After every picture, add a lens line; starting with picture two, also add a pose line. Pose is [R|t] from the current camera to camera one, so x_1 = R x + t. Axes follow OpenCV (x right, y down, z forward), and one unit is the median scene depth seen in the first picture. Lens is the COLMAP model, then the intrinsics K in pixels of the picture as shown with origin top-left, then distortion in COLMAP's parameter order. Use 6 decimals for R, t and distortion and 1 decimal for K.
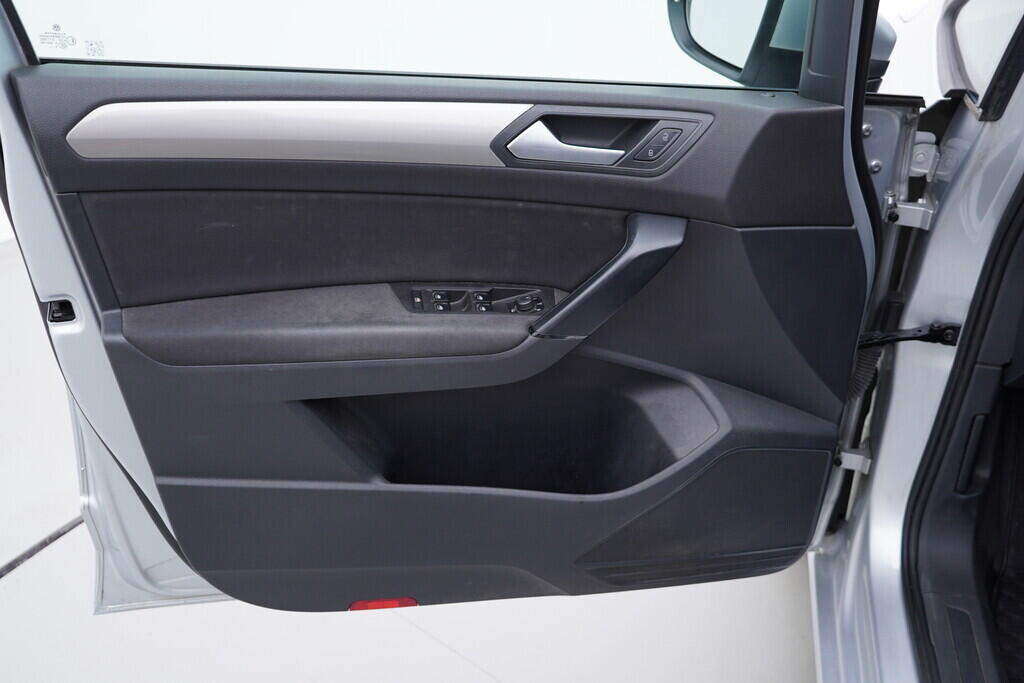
lens RADIAL K [[1035.4, 0, 512.0], [0, 1035.4, 341.5], [0, 0, 1]] dist [0.002182, 0.005571]
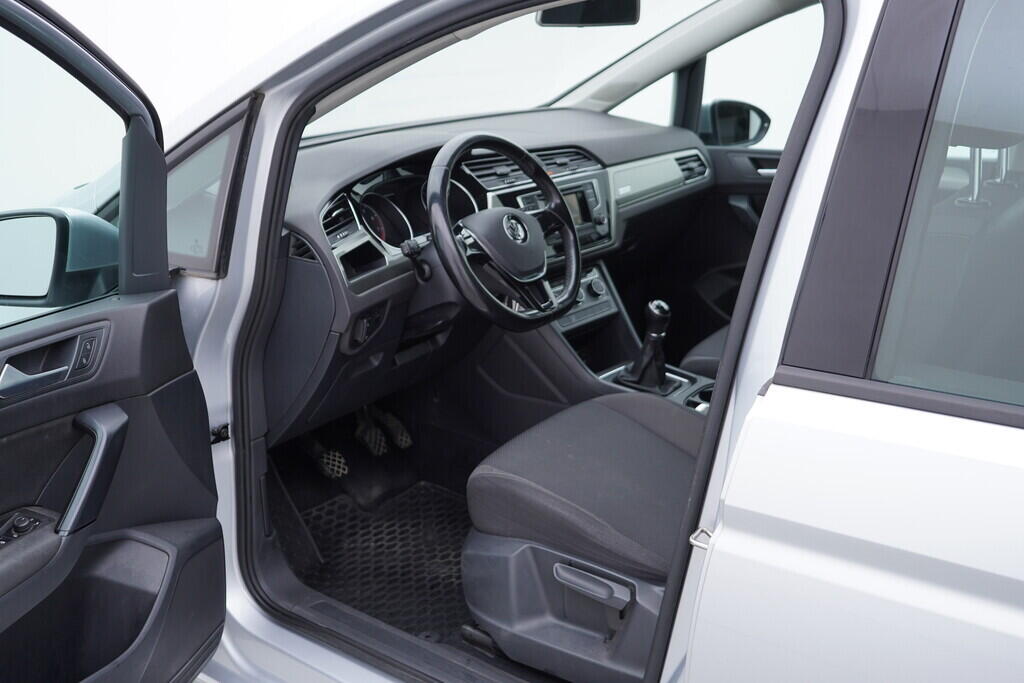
lens RADIAL K [[1035.4, 0, 512.0], [0, 1035.4, 341.5], [0, 0, 1]] dist [0.002182, 0.005571]
pose [[0.414577, -0.297574, 0.859986, -0.633181], [0.461646, 0.883168, 0.083048, -0.056630], [-0.784225, 0.362580, 0.503515, -0.053831]]
